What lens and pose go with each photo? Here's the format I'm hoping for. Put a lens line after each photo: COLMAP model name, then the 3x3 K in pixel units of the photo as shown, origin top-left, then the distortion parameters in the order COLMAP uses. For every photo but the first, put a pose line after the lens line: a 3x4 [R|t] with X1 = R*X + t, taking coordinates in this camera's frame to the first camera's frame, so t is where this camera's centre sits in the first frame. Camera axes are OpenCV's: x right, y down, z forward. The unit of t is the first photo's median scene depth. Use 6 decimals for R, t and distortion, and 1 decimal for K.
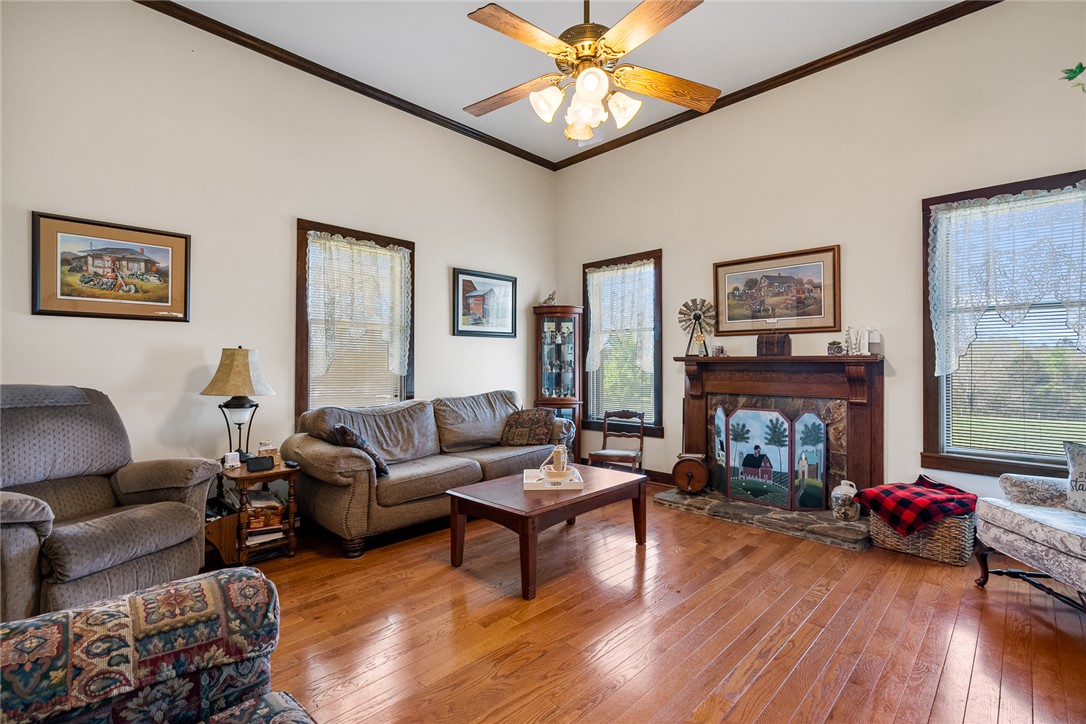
lens RADIAL K [[499.4, 0, 543.0], [0, 499.4, 362.0], [0, 0, 1]] dist [-0.000922, 0.001662]
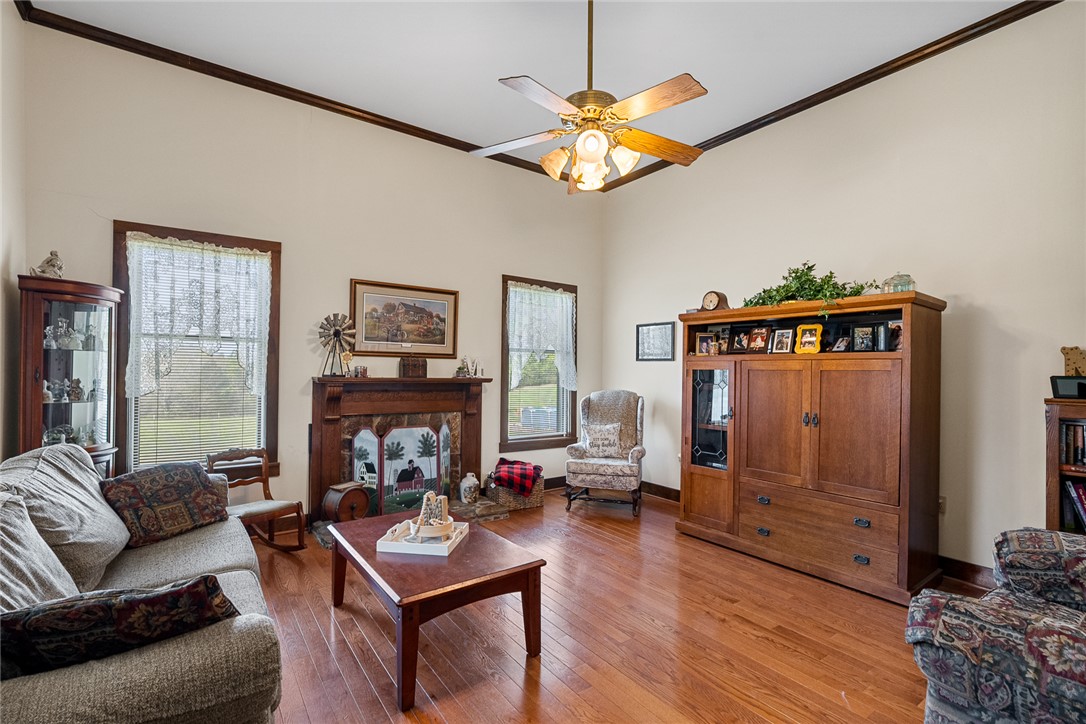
lens RADIAL K [[487.6, 0, 561.9], [0, 487.6, 373.1], [0, 0, 1]] dist [-0.002762, -0.000055]
pose [[0.148824, 0.002265, 0.988861, -0.563069], [-0.016319, 0.999867, 0.000165, -0.027195], [-0.988729, -0.016162, 0.148841, 0.509923]]
